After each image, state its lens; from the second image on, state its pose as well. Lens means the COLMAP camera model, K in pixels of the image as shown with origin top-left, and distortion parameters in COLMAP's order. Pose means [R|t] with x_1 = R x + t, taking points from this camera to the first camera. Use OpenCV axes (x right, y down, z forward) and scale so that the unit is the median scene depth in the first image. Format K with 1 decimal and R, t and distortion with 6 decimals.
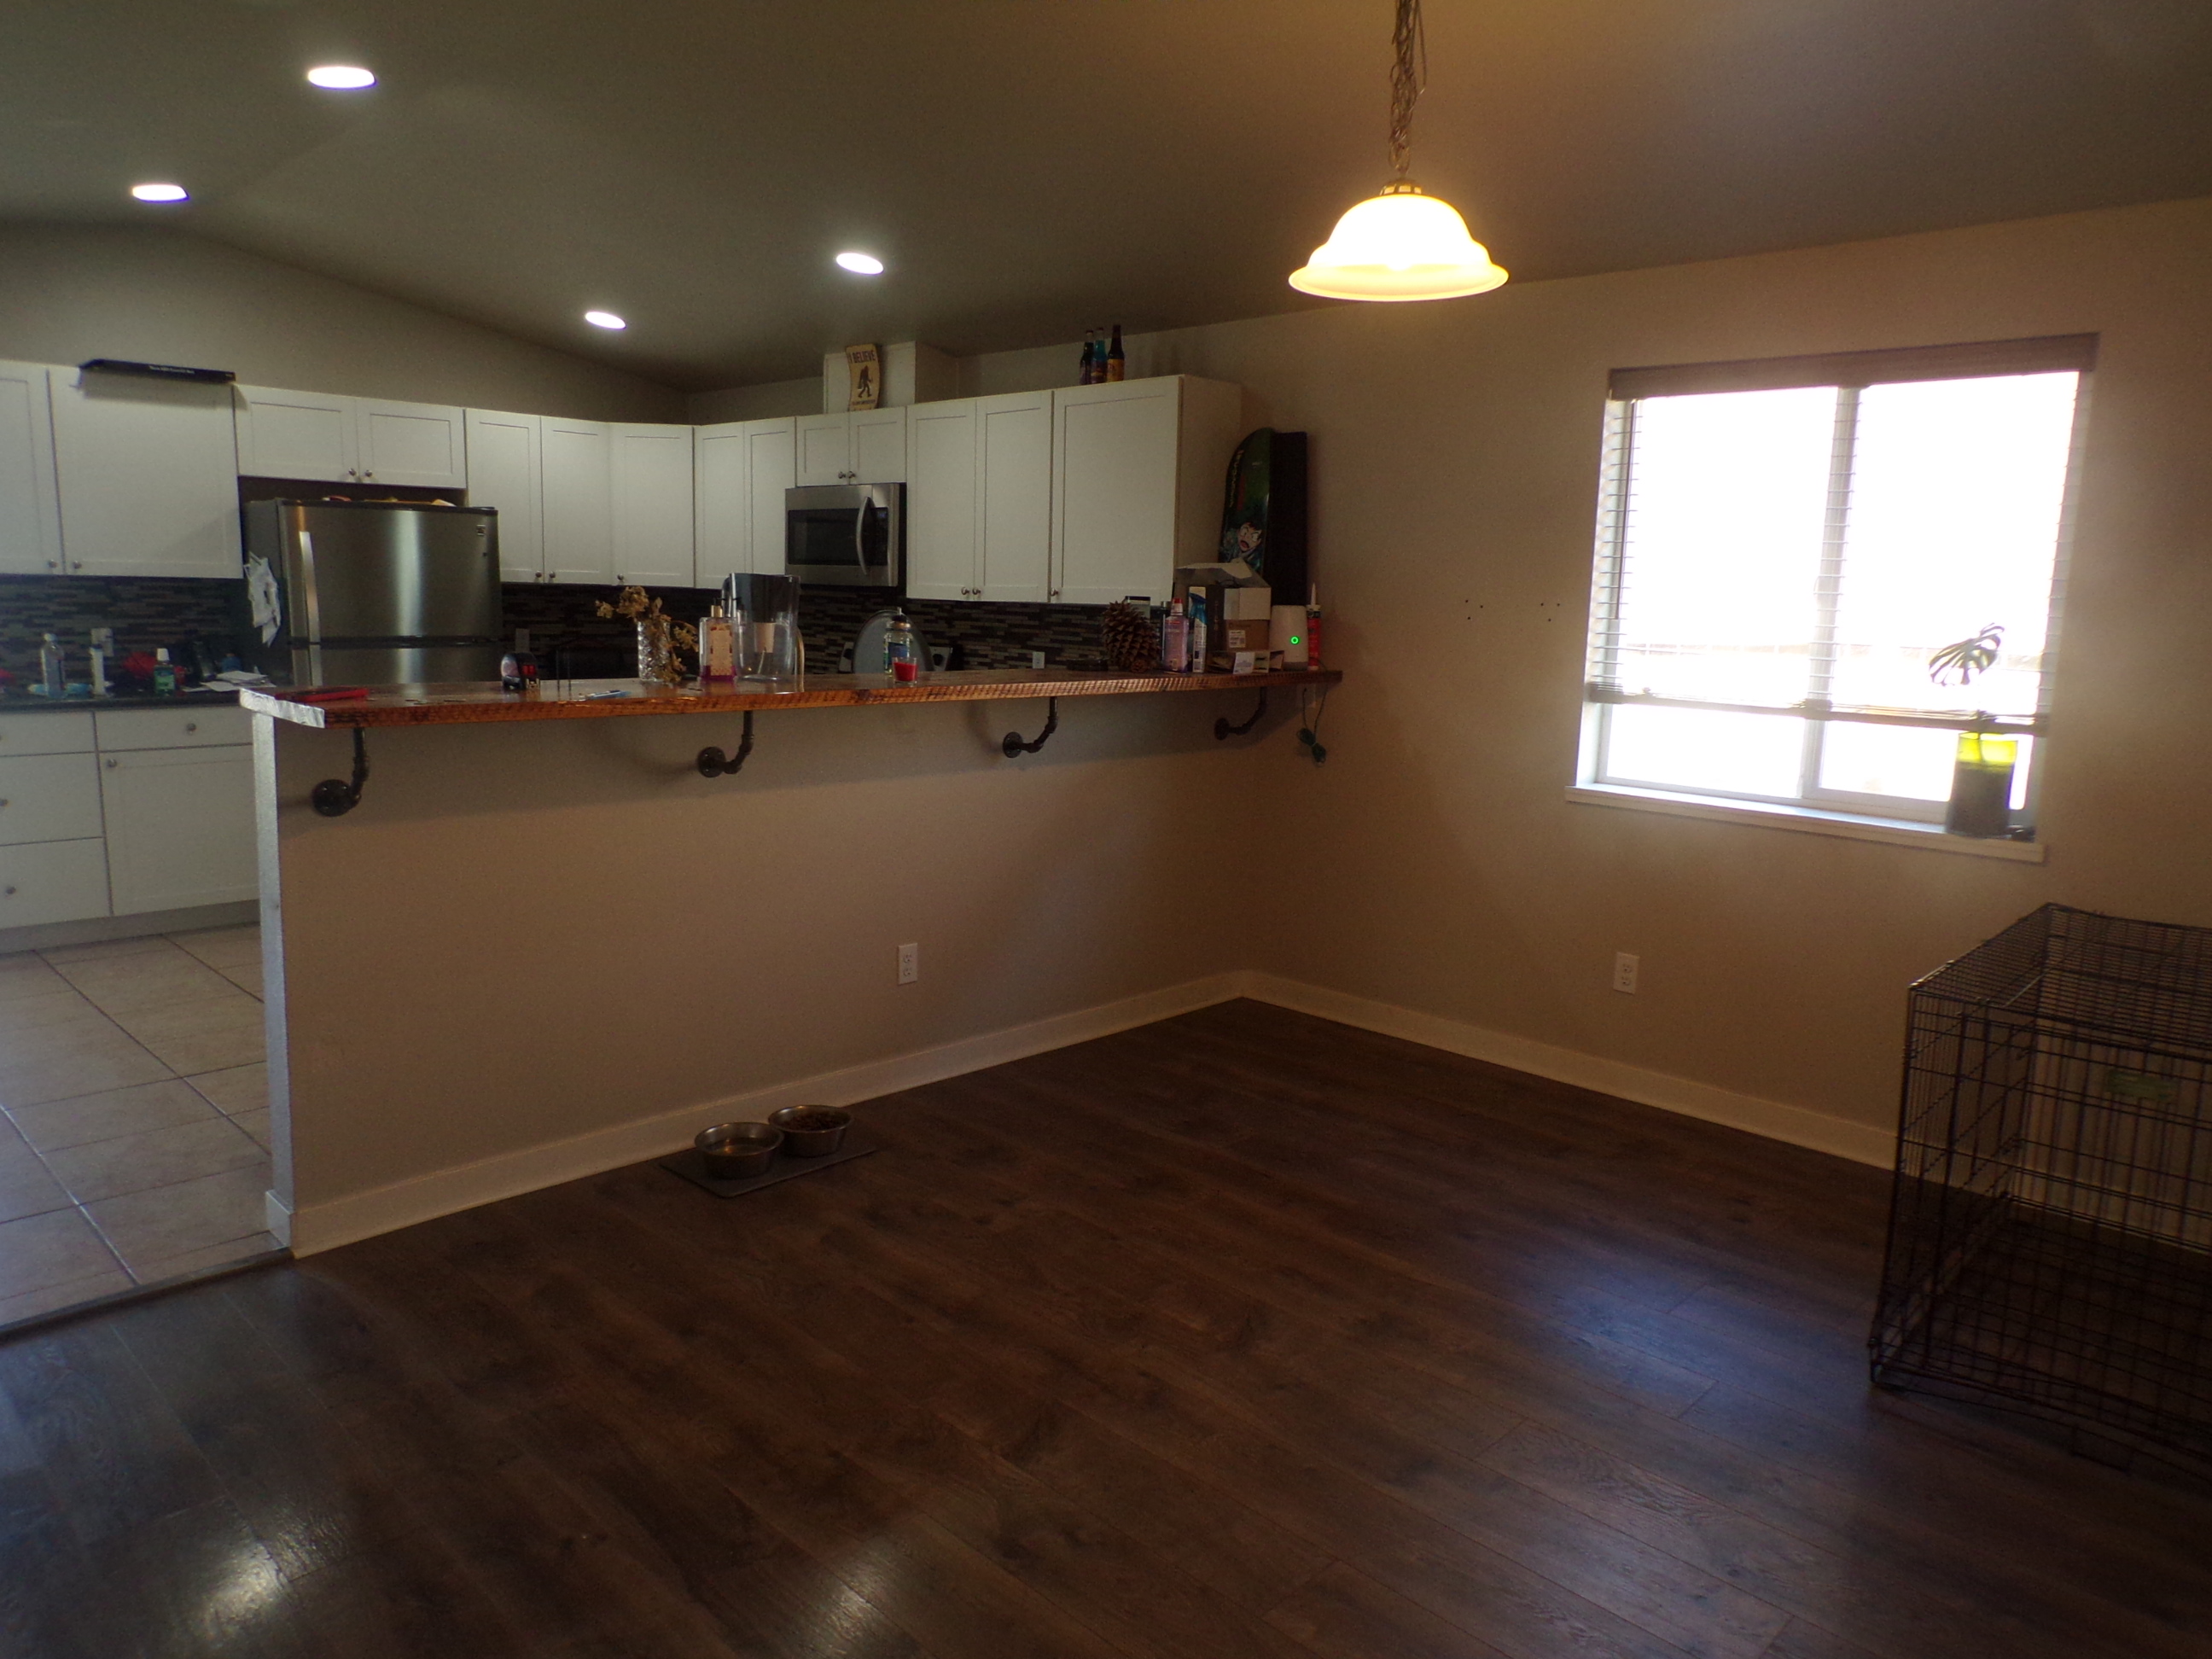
lens RADIAL K [[1493.7, 0, 1112.1], [0, 1493.7, 834.2], [0, 0, 1]] dist [-0.028615, 0.026234]
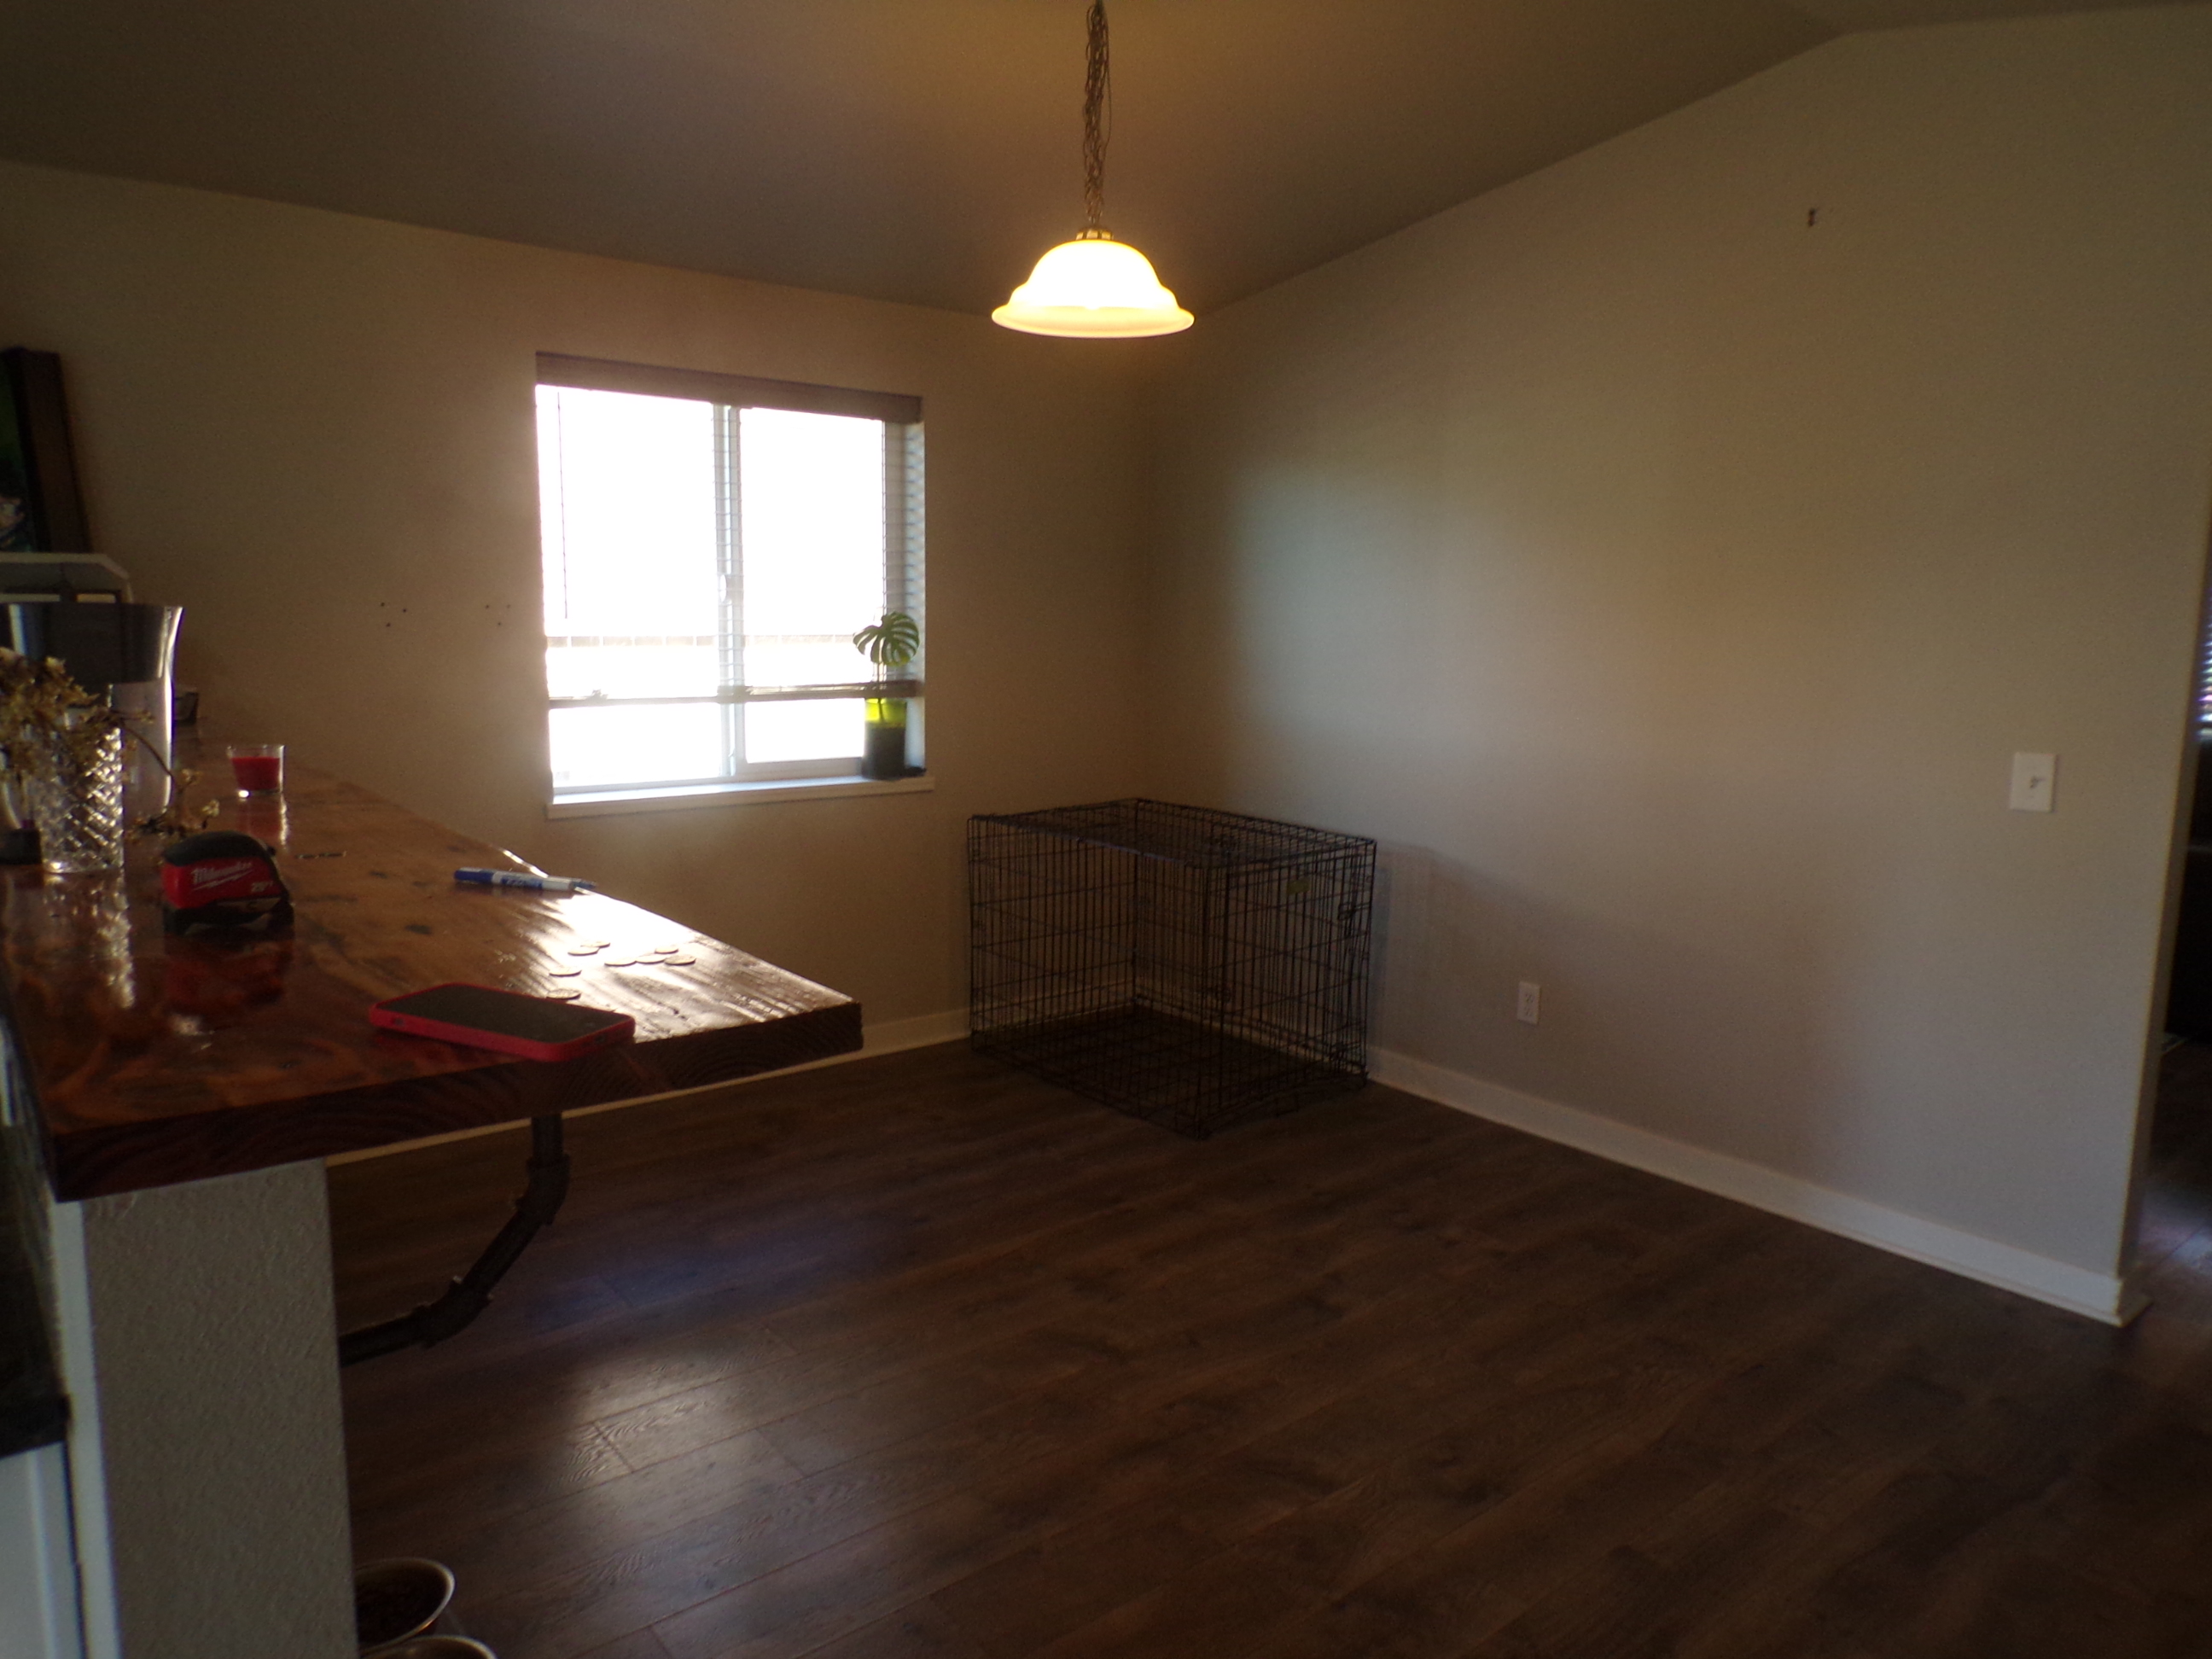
lens RADIAL K [[1493.7, 0, 1112.1], [0, 1493.7, 834.2], [0, 0, 1]] dist [-0.028615, 0.026234]
pose [[0.111392, -0.180153, 0.977311, -0.580777], [0.147844, 0.975492, 0.162967, -0.116896], [-0.982718, 0.126337, 0.135296, 0.560268]]
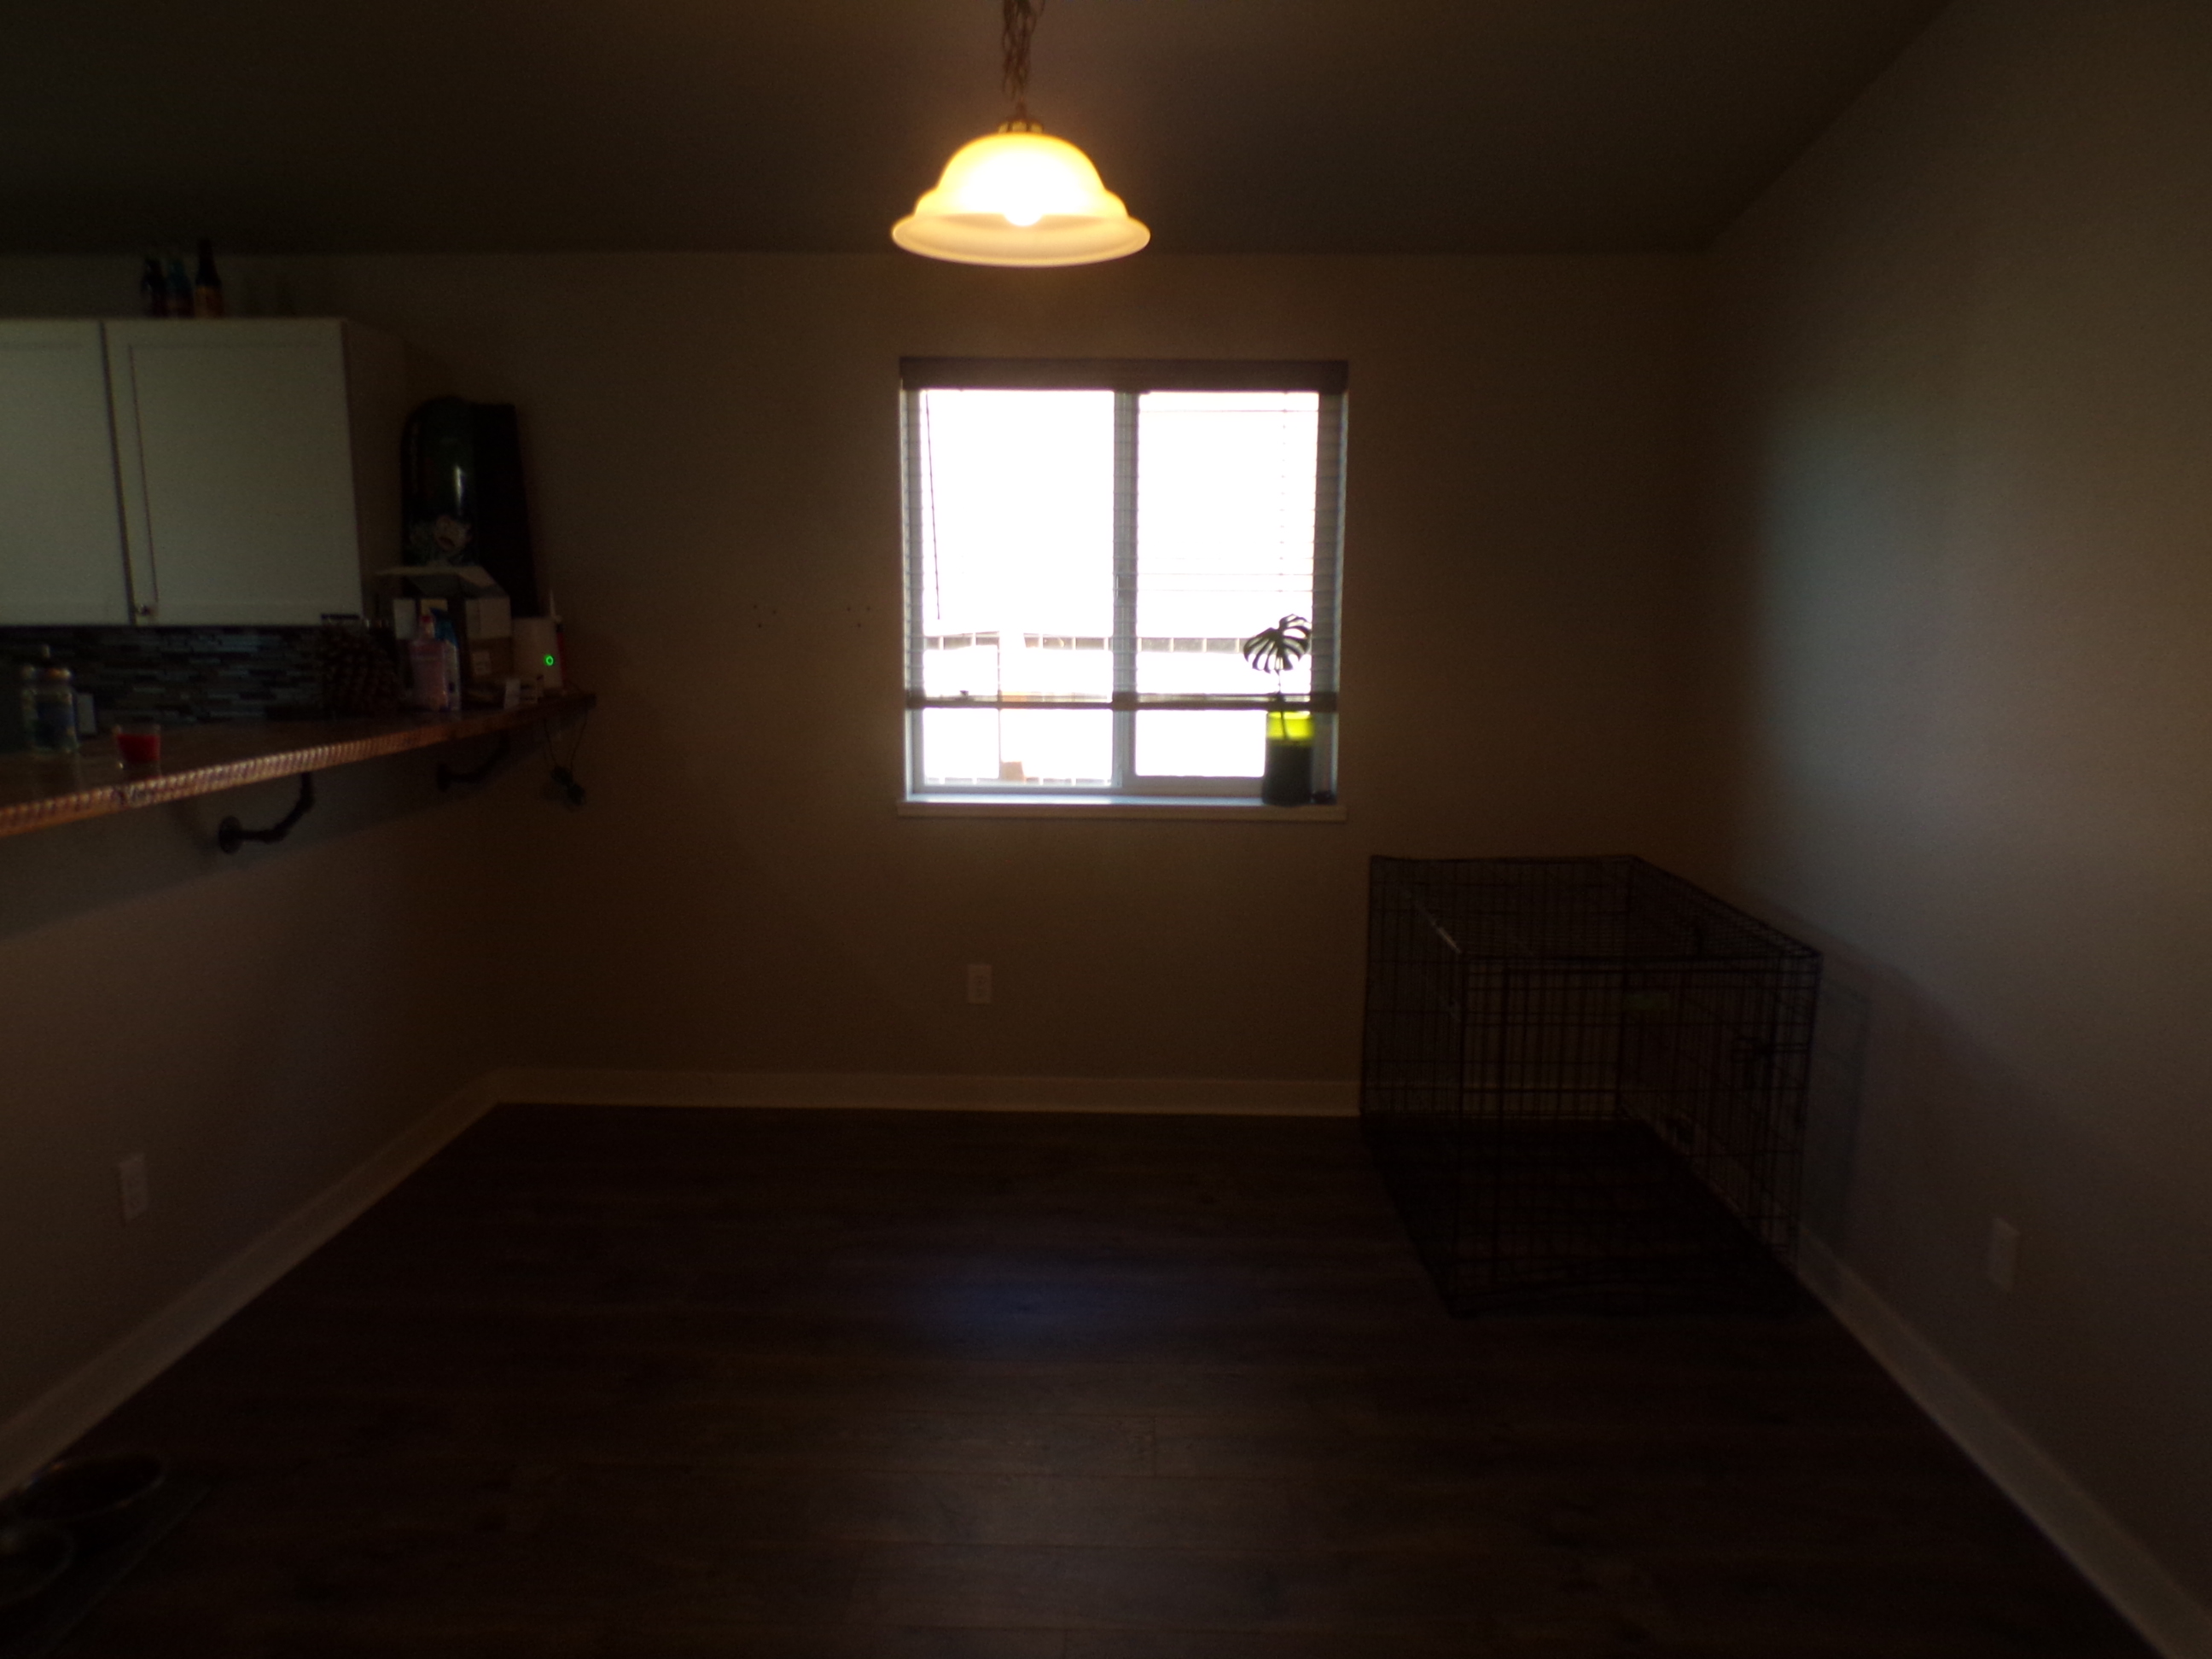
lens RADIAL K [[1493.7, 0, 1112.1], [0, 1493.7, 834.2], [0, 0, 1]] dist [-0.028615, 0.026234]
pose [[0.733783, -0.131923, 0.666452, -0.234669], [0.124852, 0.990444, 0.058591, -0.051601], [-0.667813, 0.040215, 0.743242, 0.220894]]
